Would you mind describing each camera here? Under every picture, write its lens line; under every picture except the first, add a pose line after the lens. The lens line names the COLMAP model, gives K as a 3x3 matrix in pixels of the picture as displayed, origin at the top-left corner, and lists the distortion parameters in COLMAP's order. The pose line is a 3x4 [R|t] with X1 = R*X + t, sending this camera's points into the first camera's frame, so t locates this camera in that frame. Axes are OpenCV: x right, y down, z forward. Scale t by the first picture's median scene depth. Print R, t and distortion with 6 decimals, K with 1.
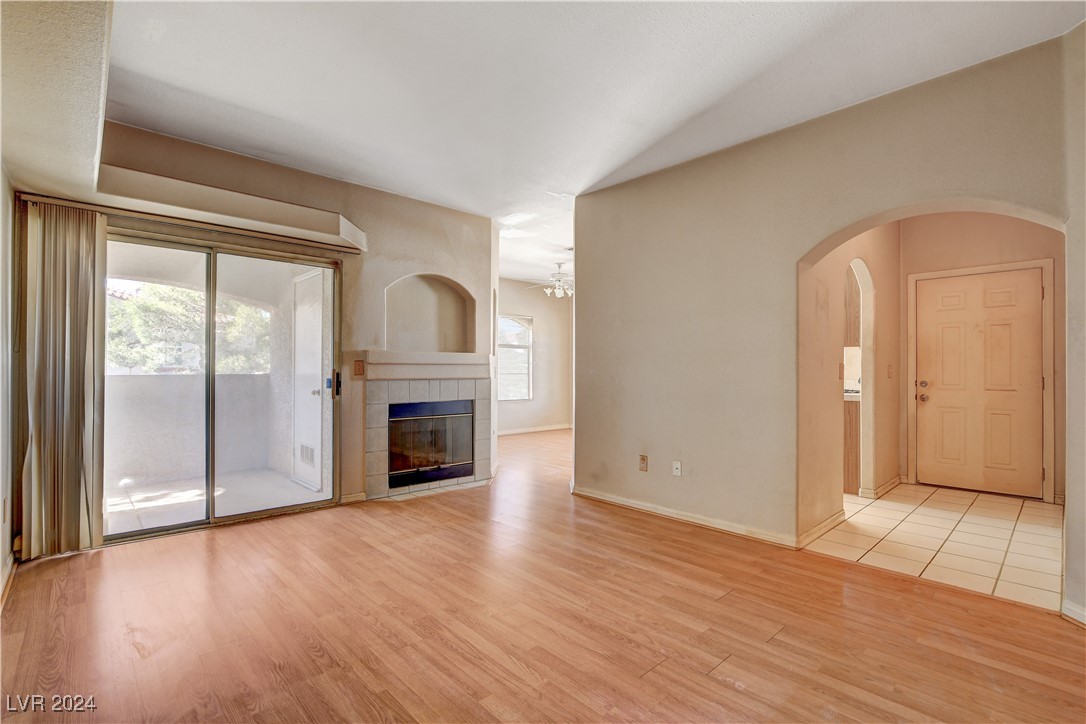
lens RADIAL K [[502.6, 0, 541.1], [0, 502.6, 363.1], [0, 0, 1]] dist [-0.019705, 0.000986]
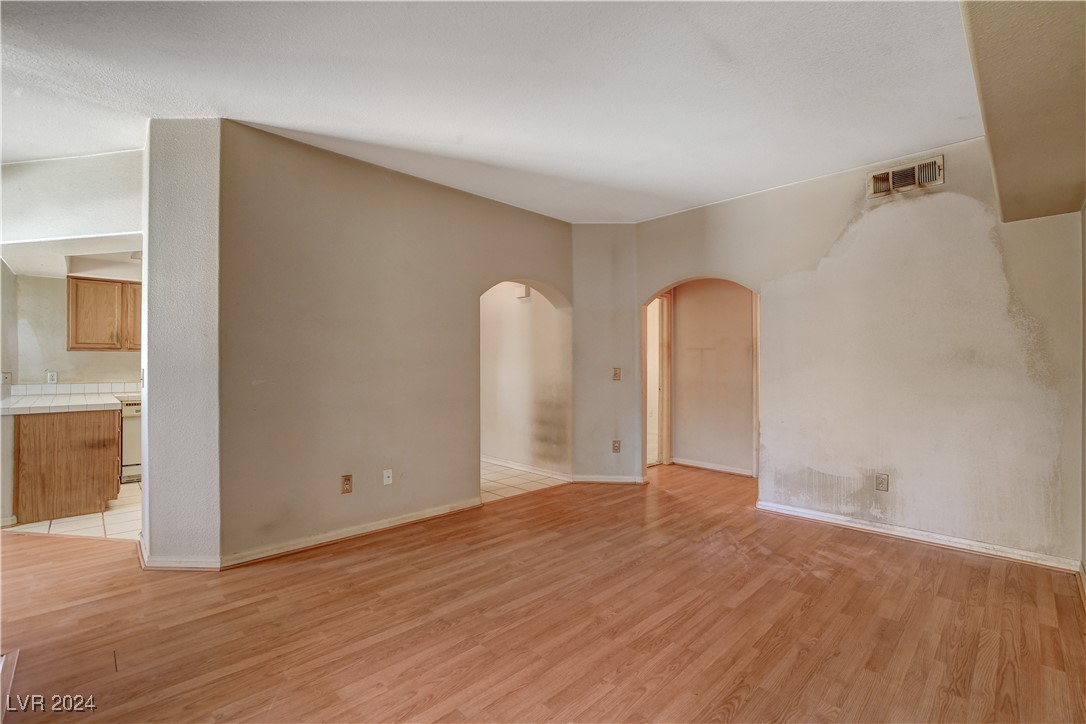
lens RADIAL K [[482.9, 0, 542.8], [0, 482.9, 364.5], [0, 0, 1]] dist [-0.033524, 0.006182]
pose [[-0.026581, -0.005609, 0.999631, -0.697754], [-0.013835, 0.999891, 0.005242, -0.021760], [-0.999551, -0.013691, -0.026656, 0.738362]]
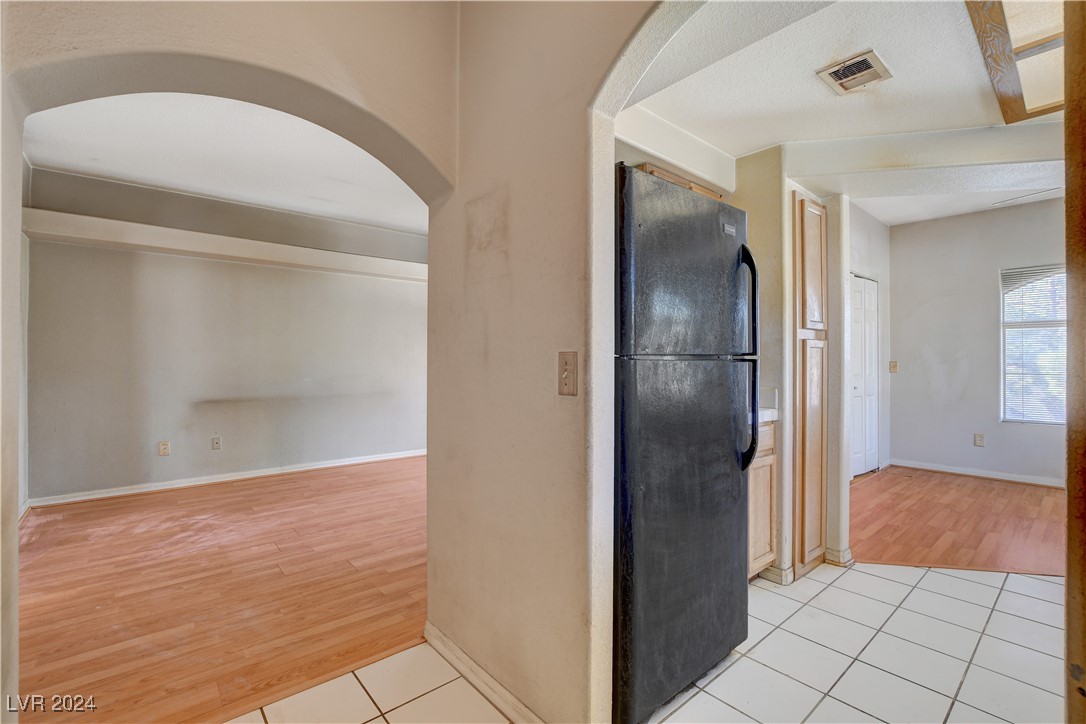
lens RADIAL K [[478.0, 0, 543.0], [0, 478.0, 362.0], [0, 0, 1]] dist [-0.022715, -0.000533]
pose [[-0.044202, -0.005289, -0.999009, 0.971281], [0.011777, 0.999914, -0.005815, 0.008924], [0.998953, -0.012023, -0.044136, 1.008919]]
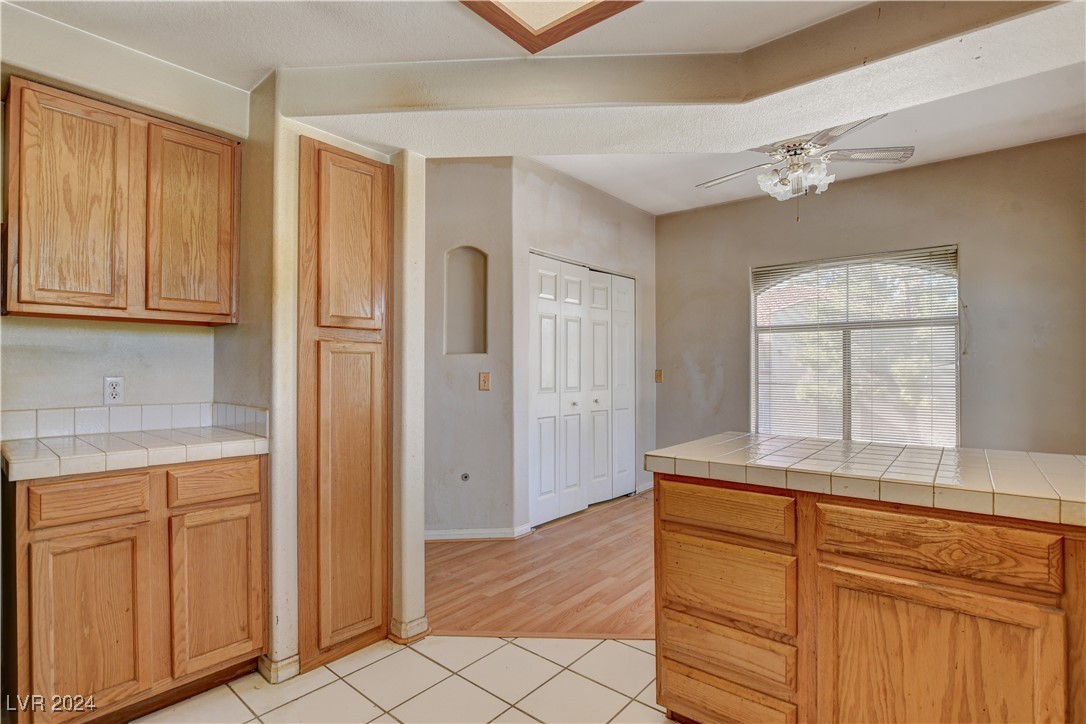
lens RADIAL K [[521.9, 0, 542.8], [0, 521.9, 366.2], [0, 0, 1]] dist [-0.026176, 0.000676]
pose [[0.126922, -0.011338, -0.991848, 0.843141], [0.013434, 0.999863, -0.009710, 0.011134], [0.991822, -0.012092, 0.127057, 1.523382]]
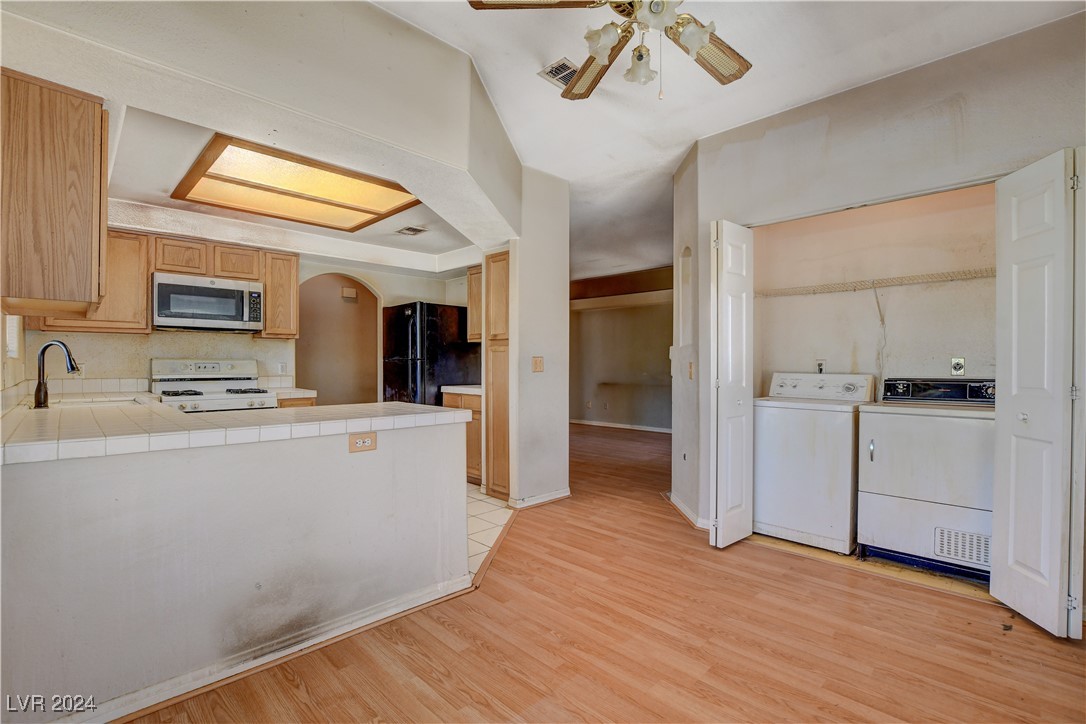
lens RADIAL K [[490.8, 0, 544.9], [0, 490.8, 365.6], [0, 0, 1]] dist [-0.036243, 0.006287]
pose [[-0.998987, -0.005901, -0.044617, 0.191617], [-0.005473, 0.999938, -0.009706, 0.029589], [0.044672, -0.009452, -0.998957, 2.496605]]
